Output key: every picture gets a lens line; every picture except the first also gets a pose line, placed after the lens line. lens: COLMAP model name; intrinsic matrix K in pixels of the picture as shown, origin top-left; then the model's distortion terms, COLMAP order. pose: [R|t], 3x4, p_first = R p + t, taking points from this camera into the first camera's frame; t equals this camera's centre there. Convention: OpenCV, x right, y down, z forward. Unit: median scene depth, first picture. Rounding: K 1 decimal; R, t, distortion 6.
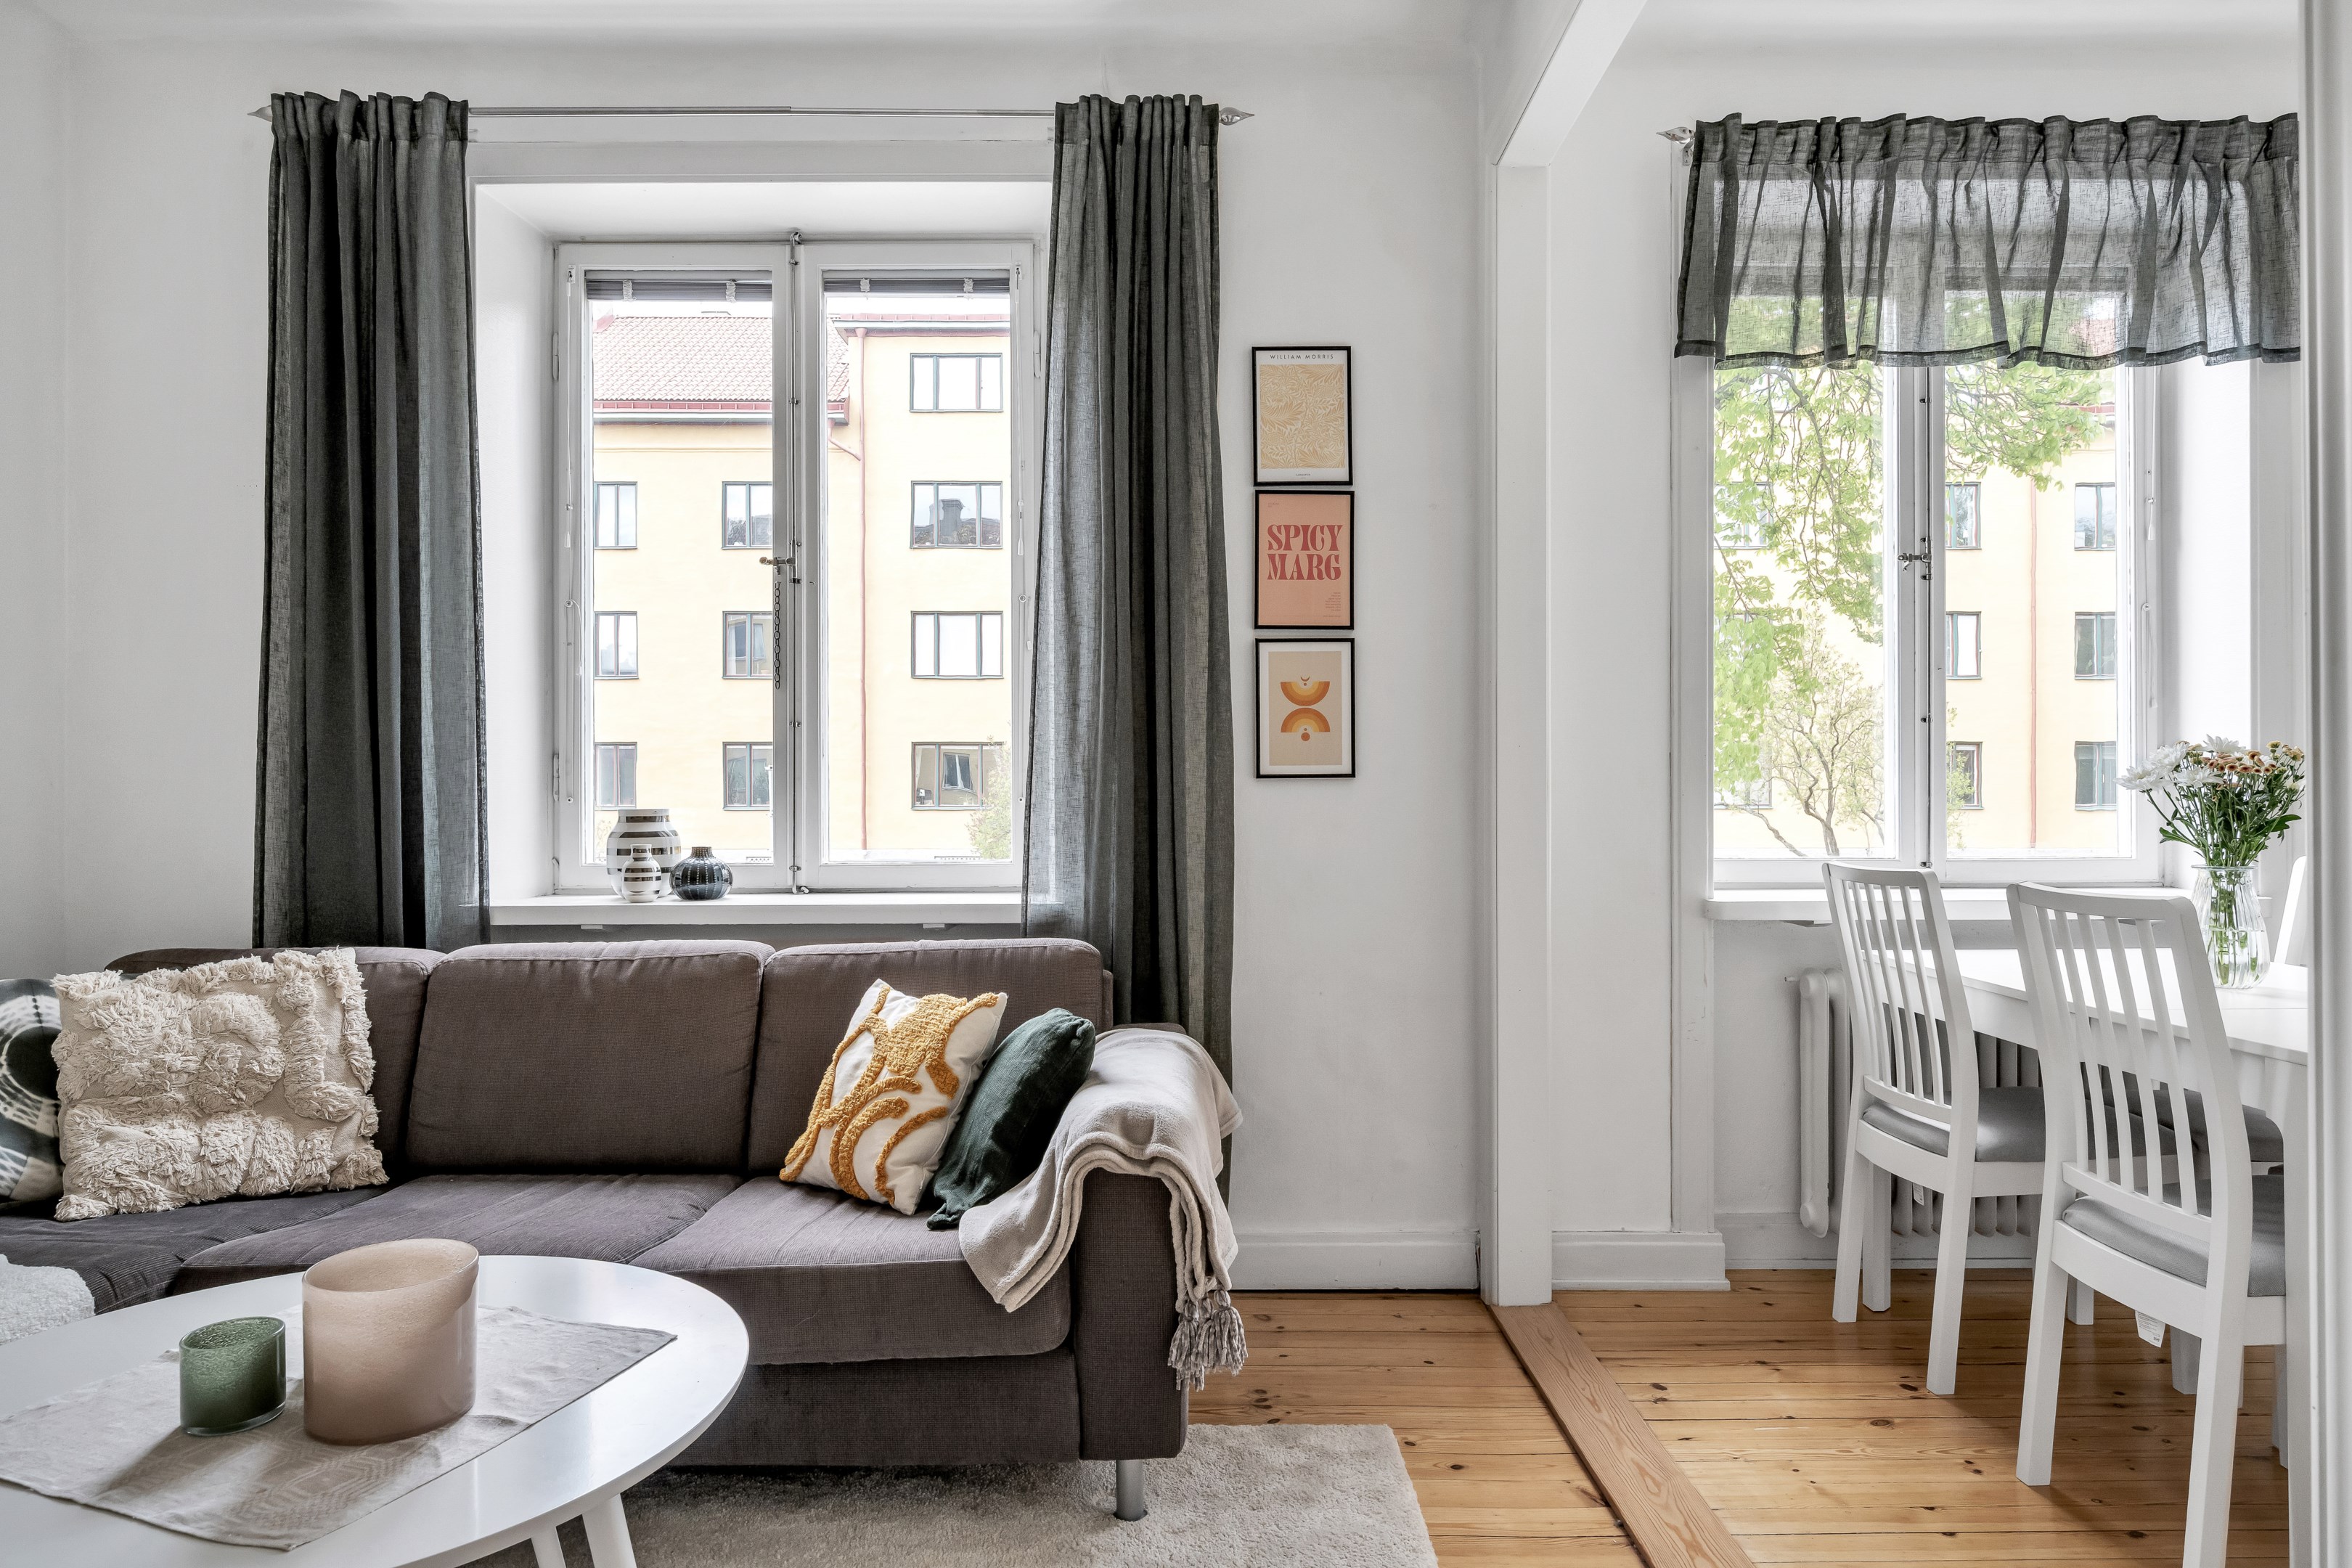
lens RADIAL K [[1530.7, 0, 1167.8], [0, 1530.7, 781.5], [0, 0, 1]] dist [0.002862, -0.001059]
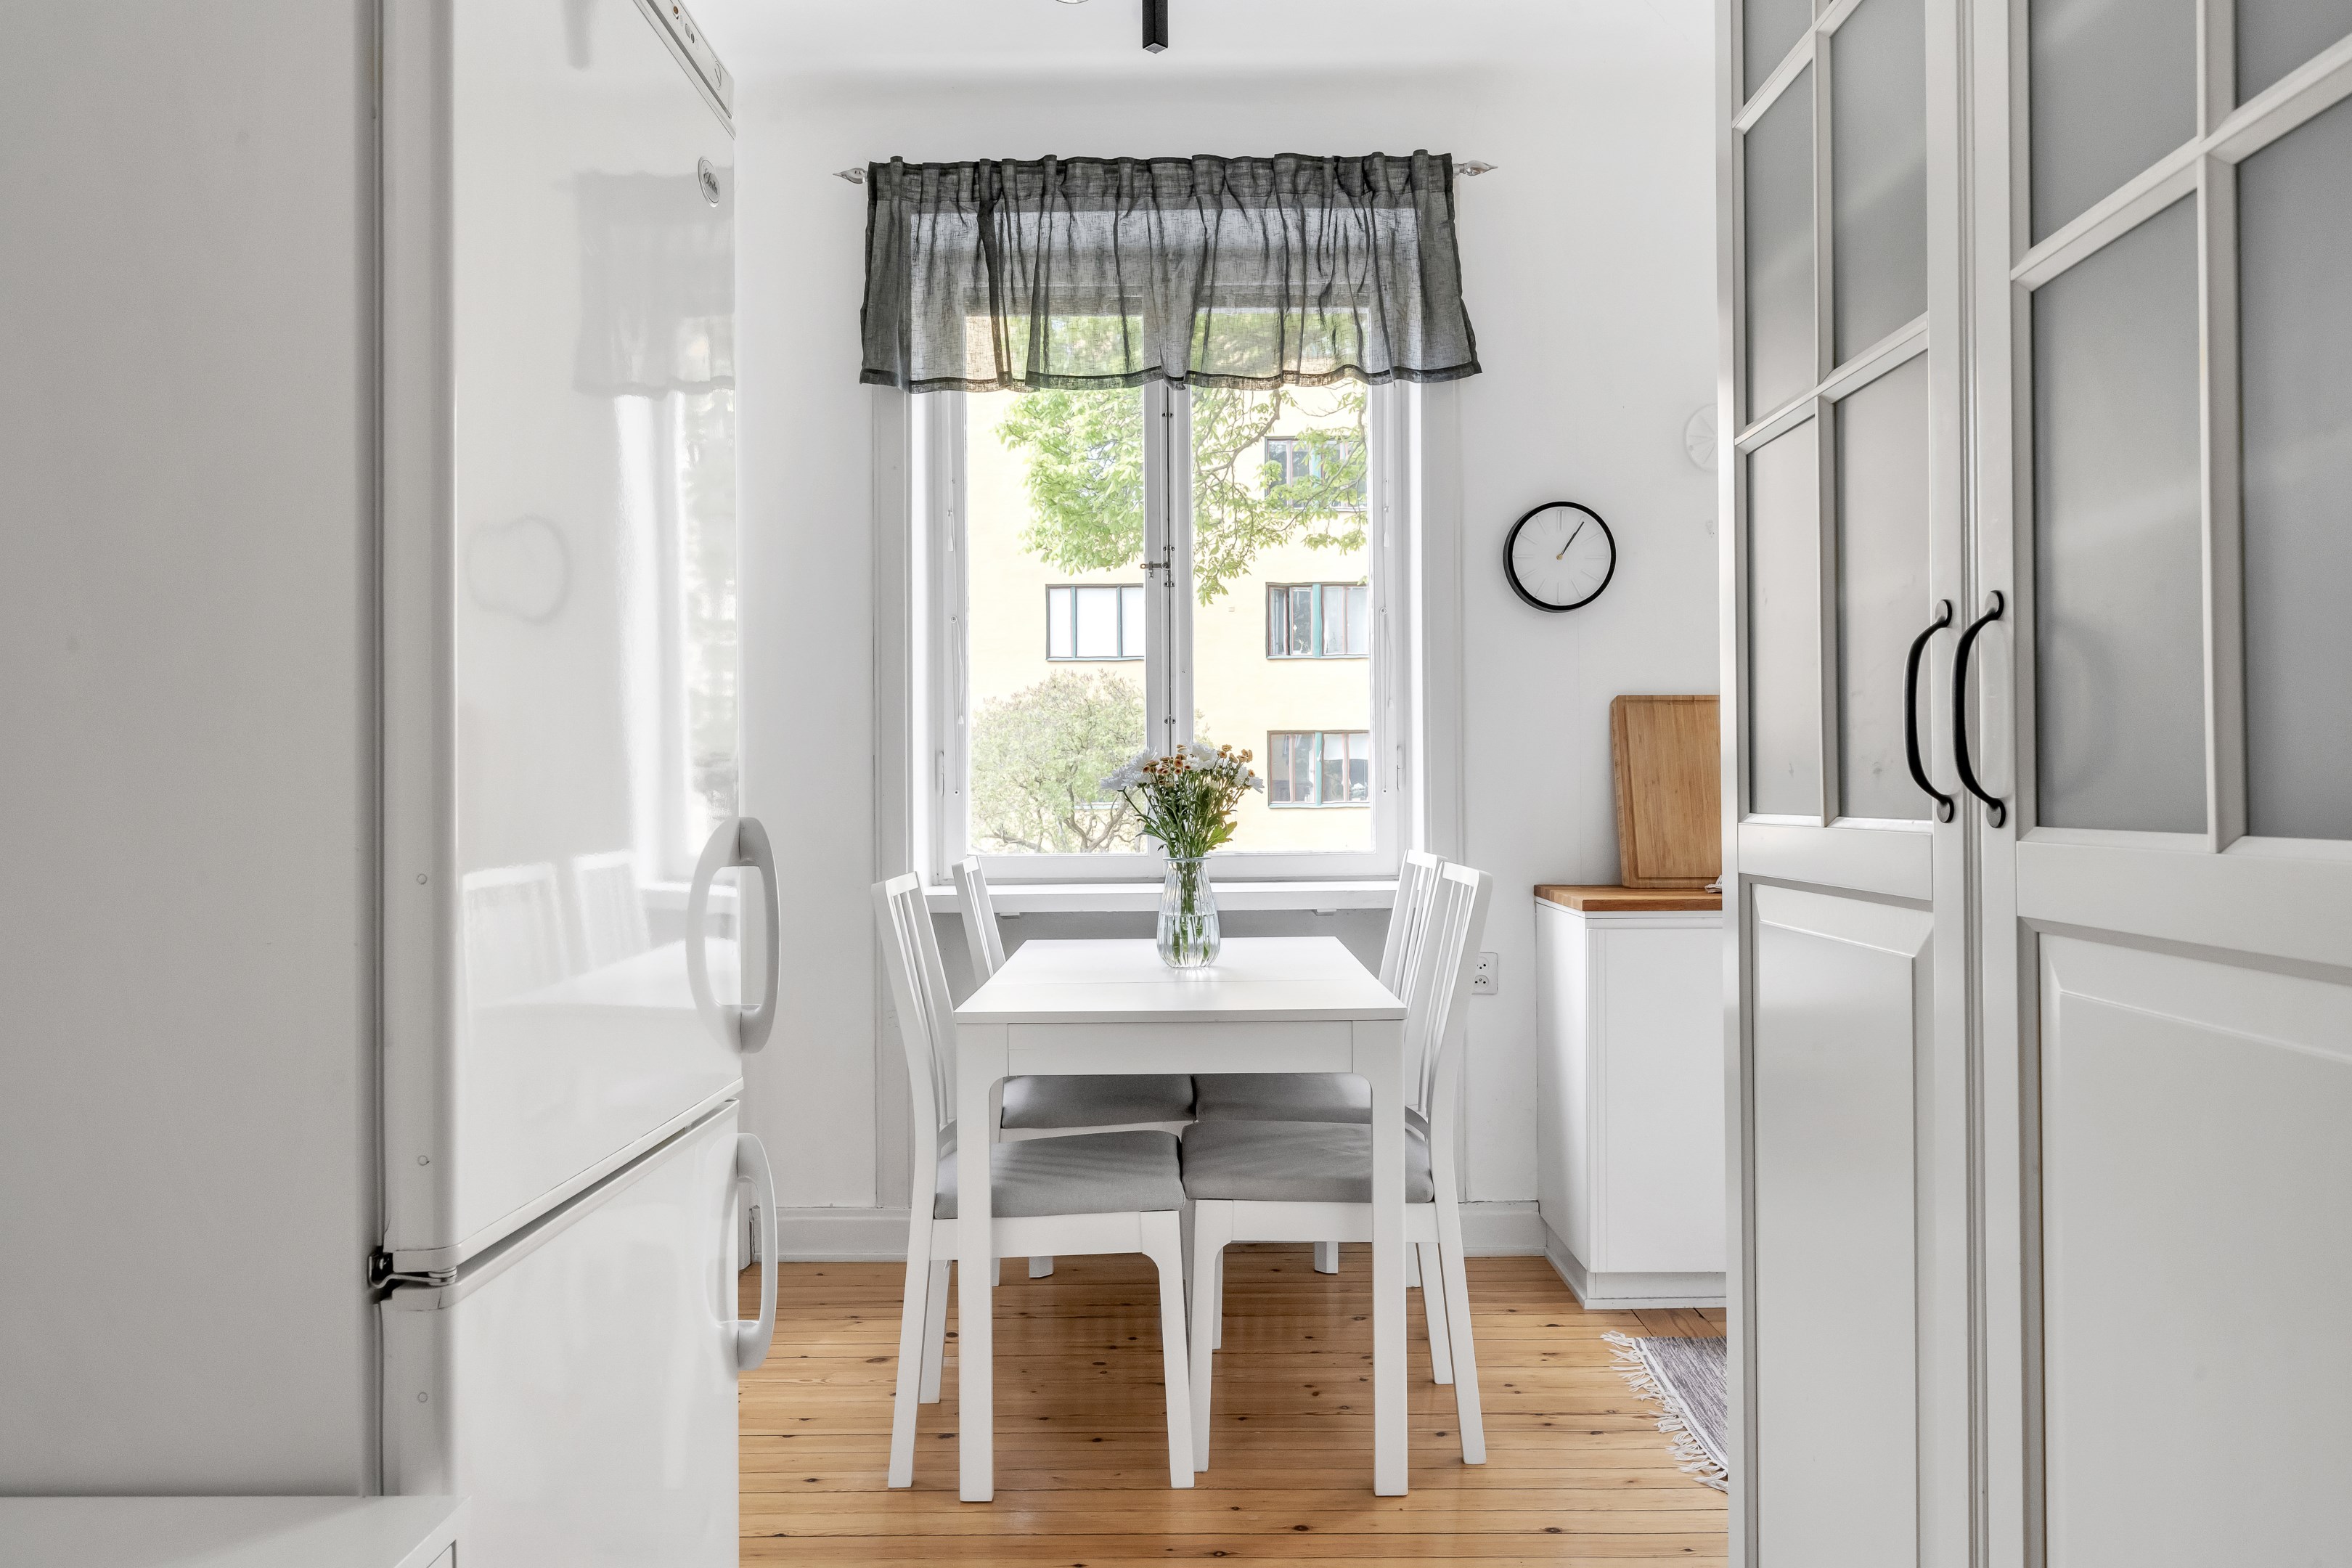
lens RADIAL K [[1450.3, 0, 1180.5], [0, 1450.3, 785.2], [0, 0, 1]] dist [0.005547, 0.000437]
pose [[0.999919, -0.011167, -0.006043, 0.562362], [0.011170, 0.999937, 0.000545, 0.002890], [0.006037, -0.000613, 0.999982, -0.006545]]
